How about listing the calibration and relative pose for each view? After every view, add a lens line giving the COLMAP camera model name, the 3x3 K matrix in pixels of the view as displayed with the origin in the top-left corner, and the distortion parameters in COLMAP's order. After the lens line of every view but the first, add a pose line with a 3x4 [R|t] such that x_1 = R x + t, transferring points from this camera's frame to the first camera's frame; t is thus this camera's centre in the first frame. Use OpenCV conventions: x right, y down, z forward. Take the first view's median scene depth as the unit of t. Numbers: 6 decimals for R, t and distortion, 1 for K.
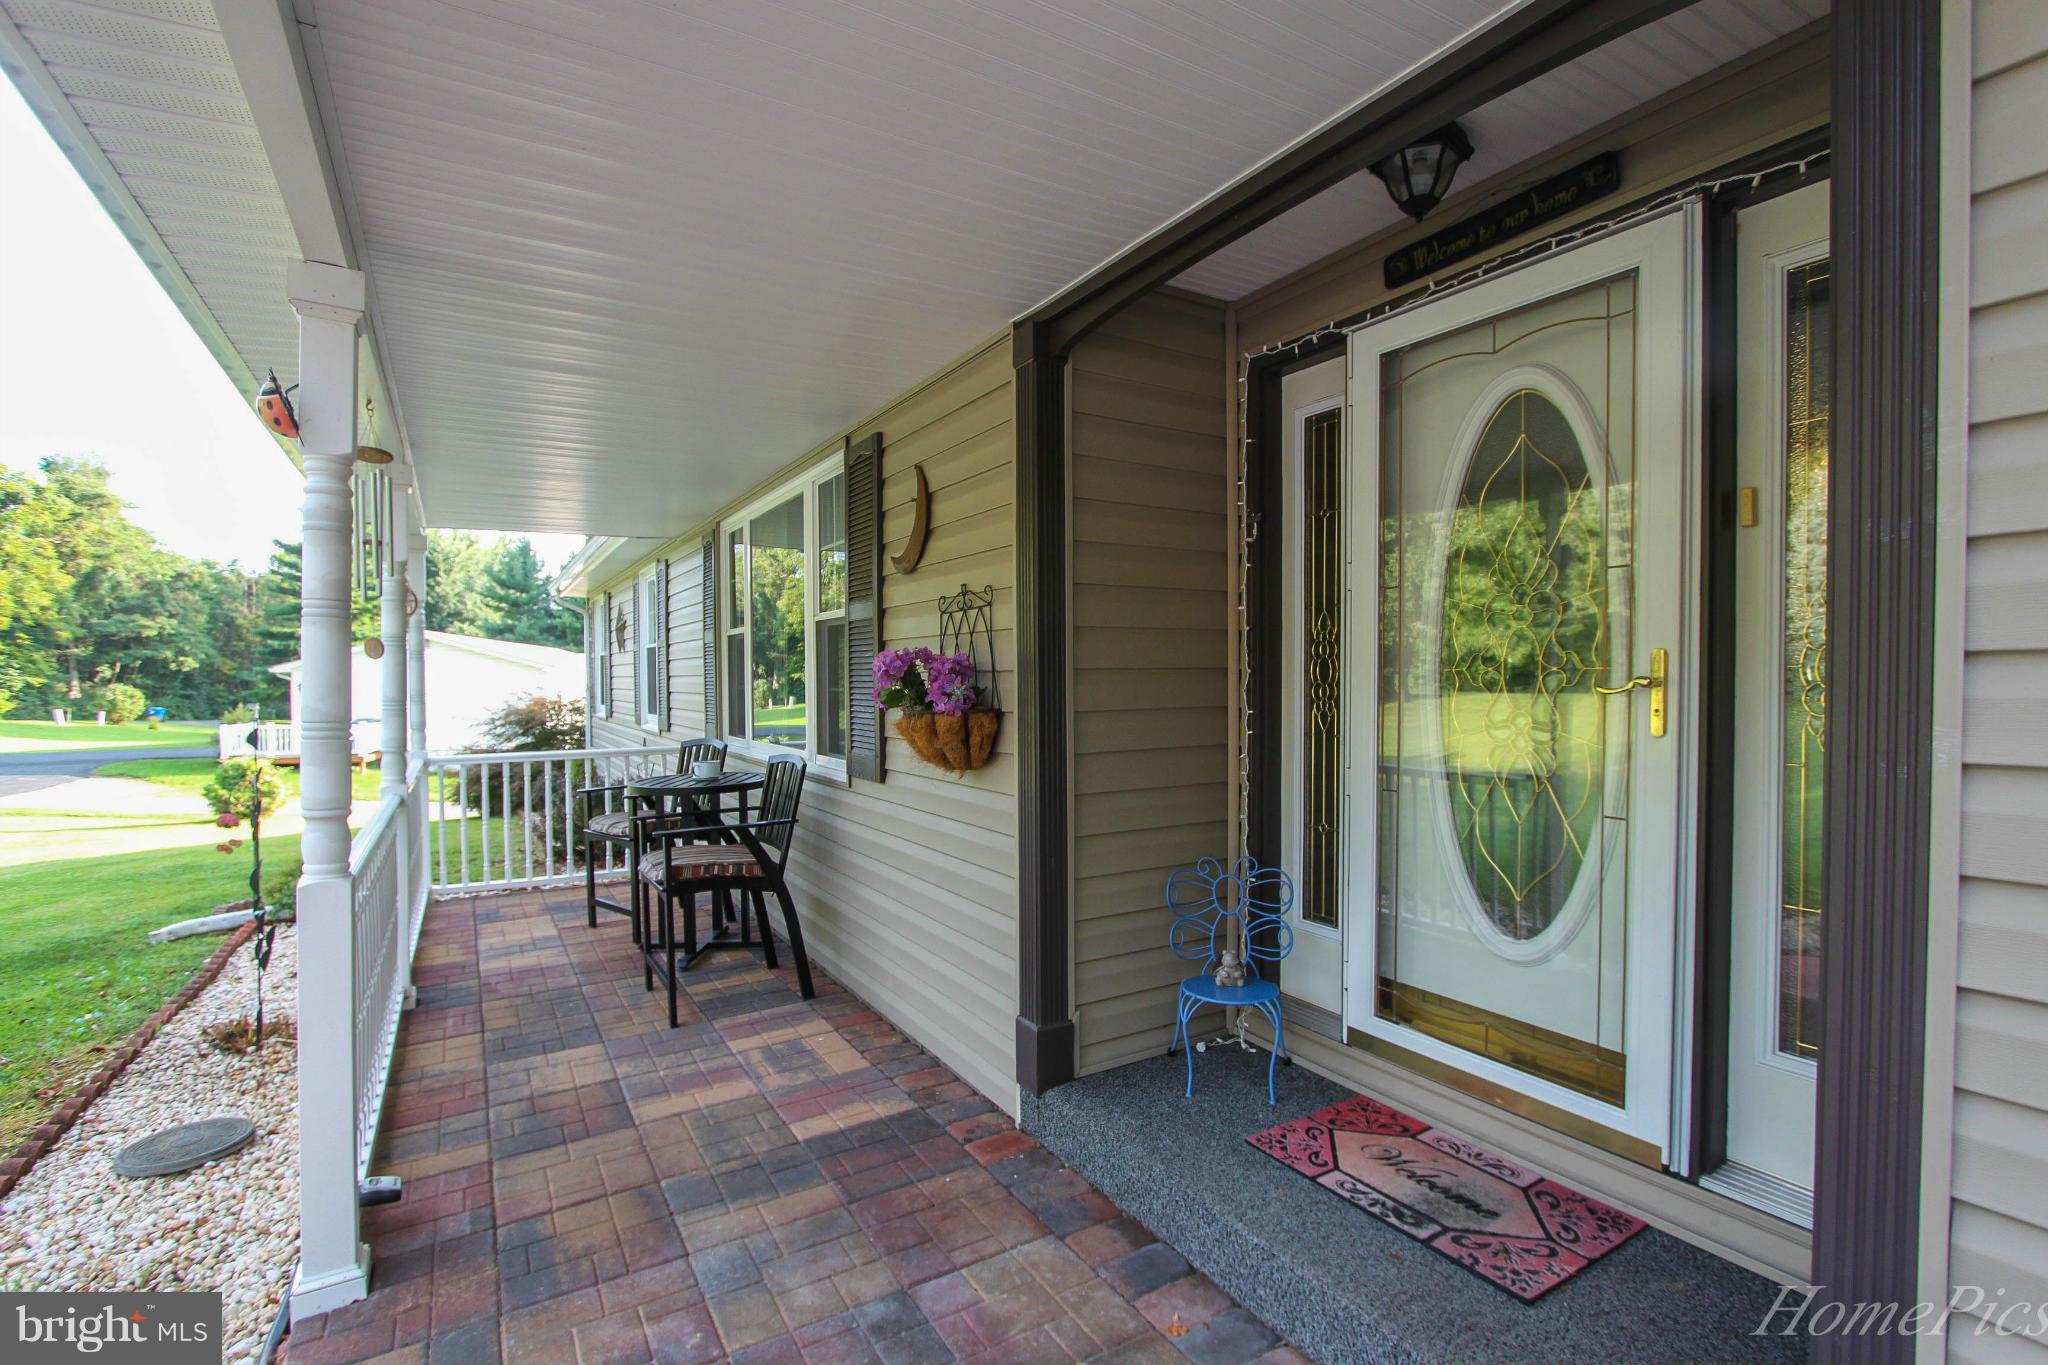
lens RADIAL K [[946.1, 0, 1035.2], [0, 946.1, 695.3], [0, 0, 1]] dist [-0.001661, 0.000017]
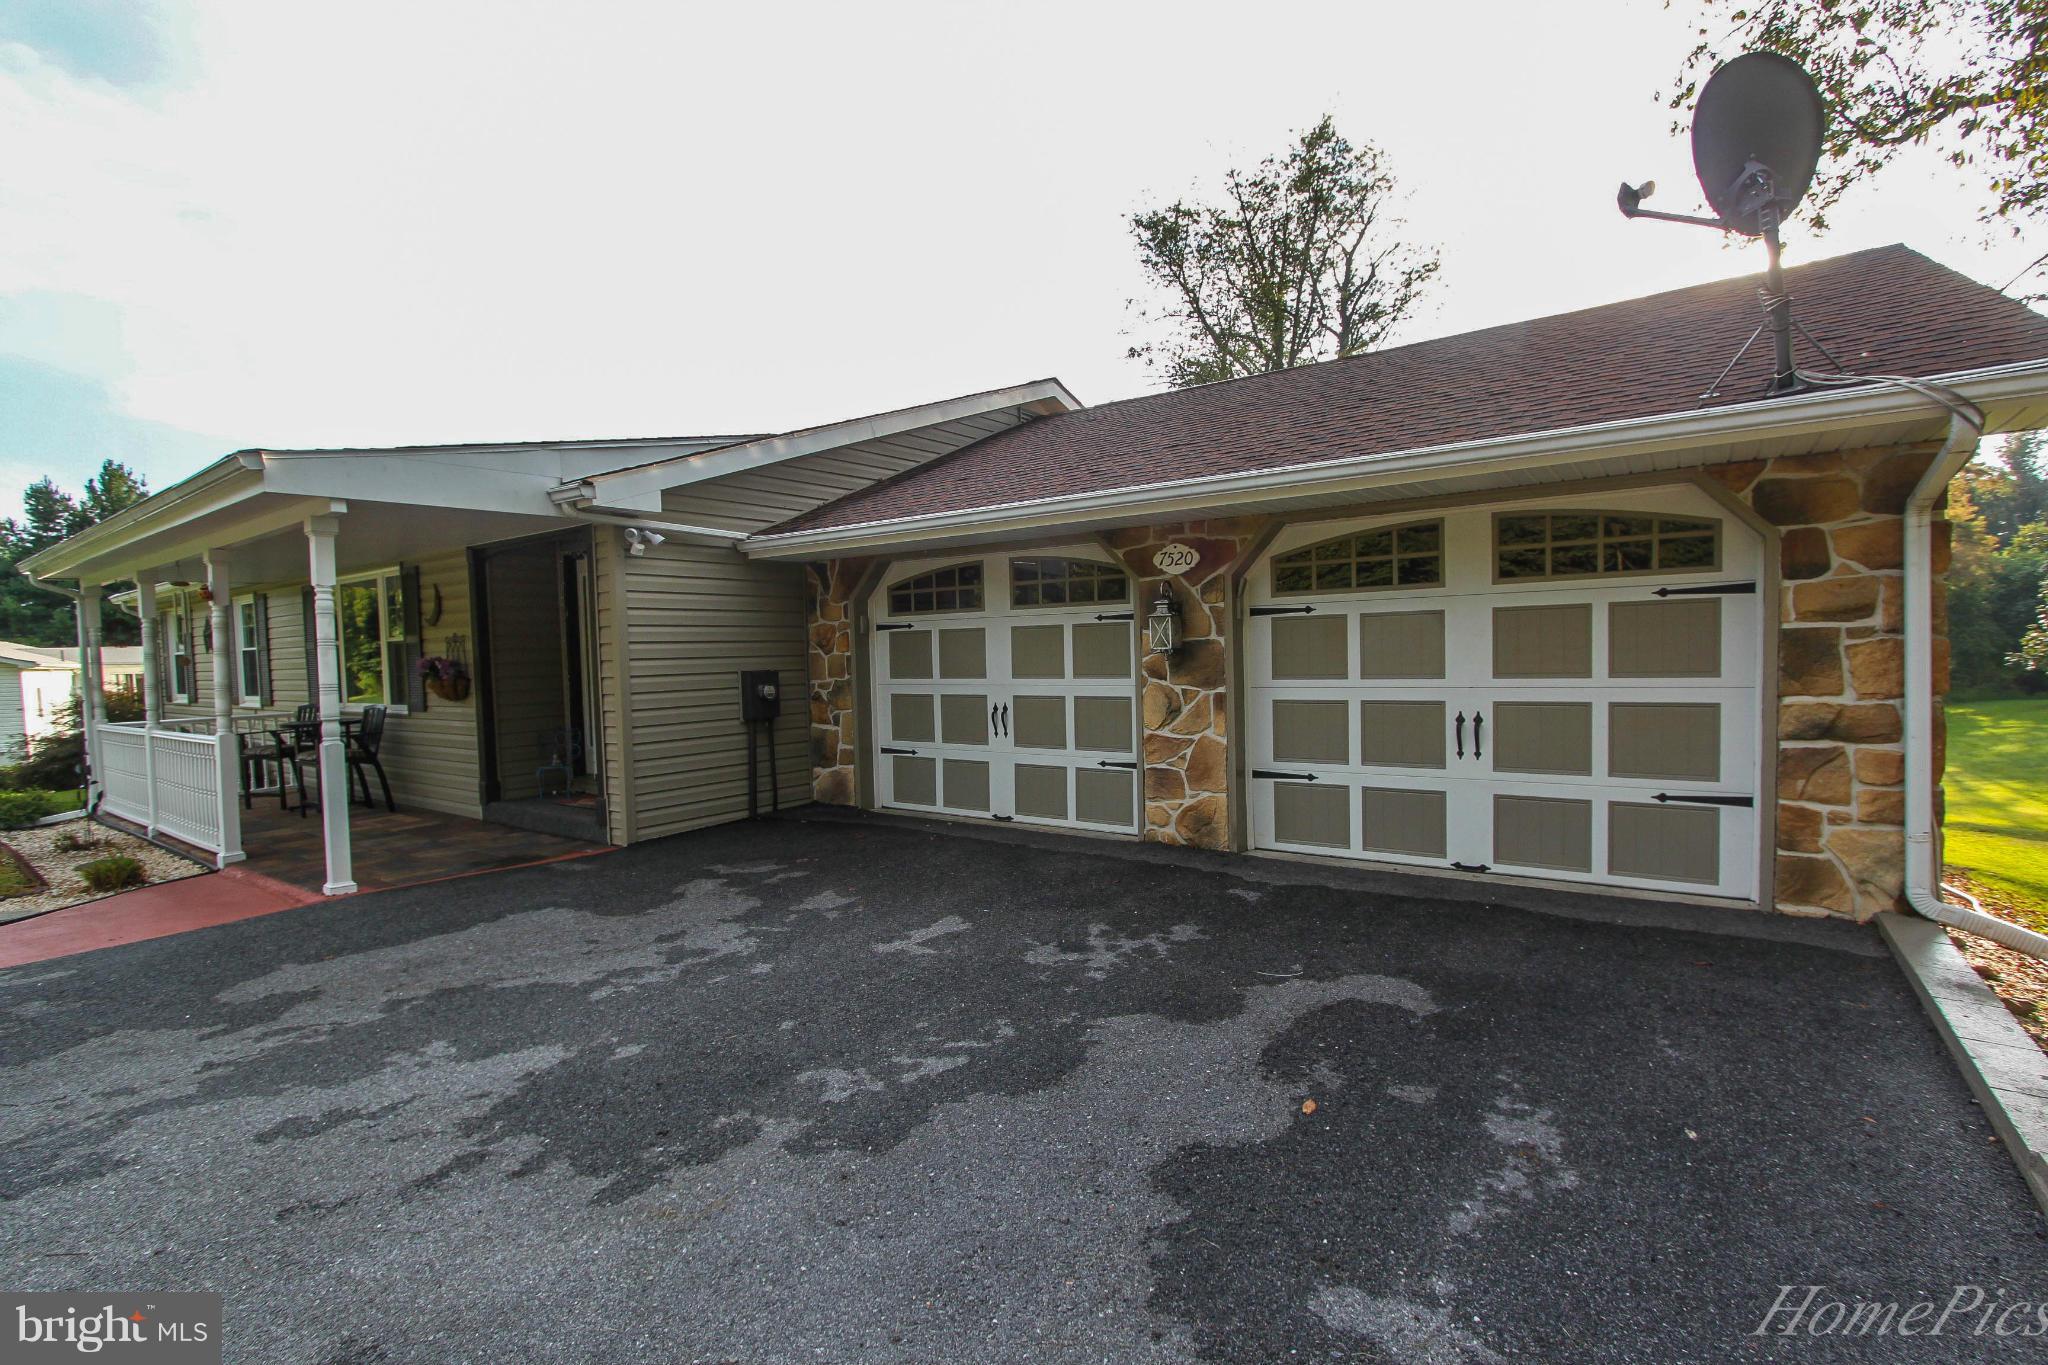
lens RADIAL K [[946.1, 0, 1035.2], [0, 946.1, 695.3], [0, 0, 1]] dist [-0.001661, 0.000017]
pose [[0.925569, -0.036979, 0.376769, 0.383689], [0.028199, 0.999188, 0.028794, 0.026499], [-0.377527, -0.016027, 0.925860, -1.880485]]
